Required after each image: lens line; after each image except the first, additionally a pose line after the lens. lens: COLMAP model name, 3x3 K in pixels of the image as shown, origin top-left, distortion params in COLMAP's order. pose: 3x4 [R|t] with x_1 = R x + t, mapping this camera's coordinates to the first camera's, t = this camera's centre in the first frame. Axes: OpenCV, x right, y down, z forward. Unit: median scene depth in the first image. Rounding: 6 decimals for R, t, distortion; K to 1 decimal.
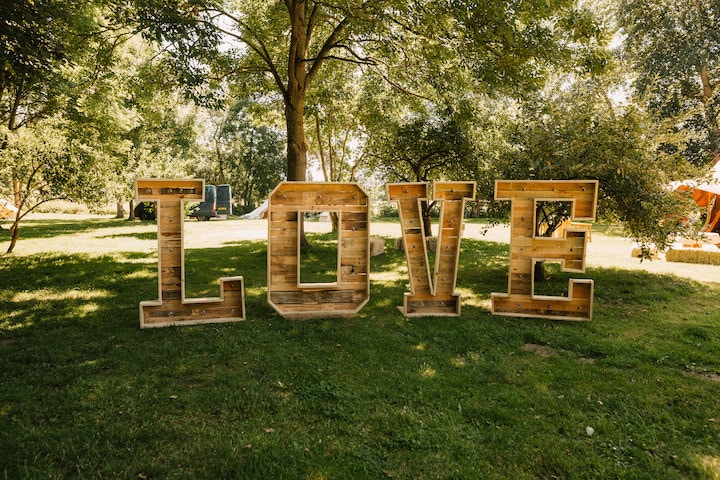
lens RADIAL K [[535.4, 0, 352.5], [0, 535.4, 232.5], [0, 0, 1]] dist [0.005034, 0.015005]
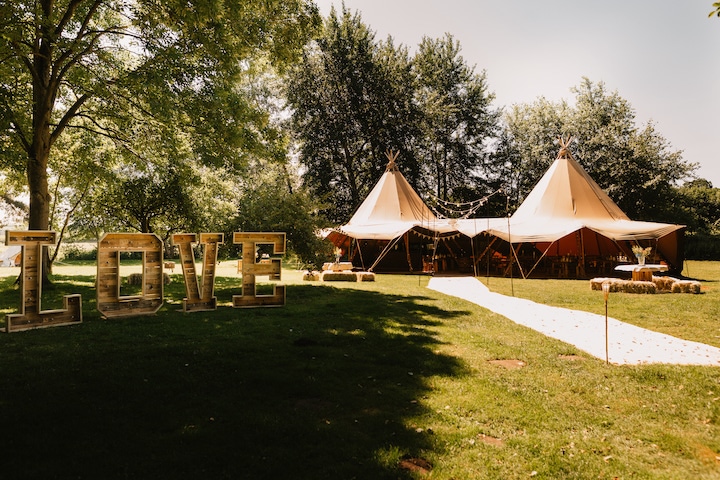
lens RADIAL K [[535.4, 0, 358.6], [0, 535.4, 235.2], [0, 0, 1]] dist [0.005034, 0.015005]
pose [[0.835190, -0.003063, 0.549952, -0.361084], [0.042066, 0.997411, -0.058329, 0.033556], [-0.548350, 0.071850, 0.833157, -0.704819]]
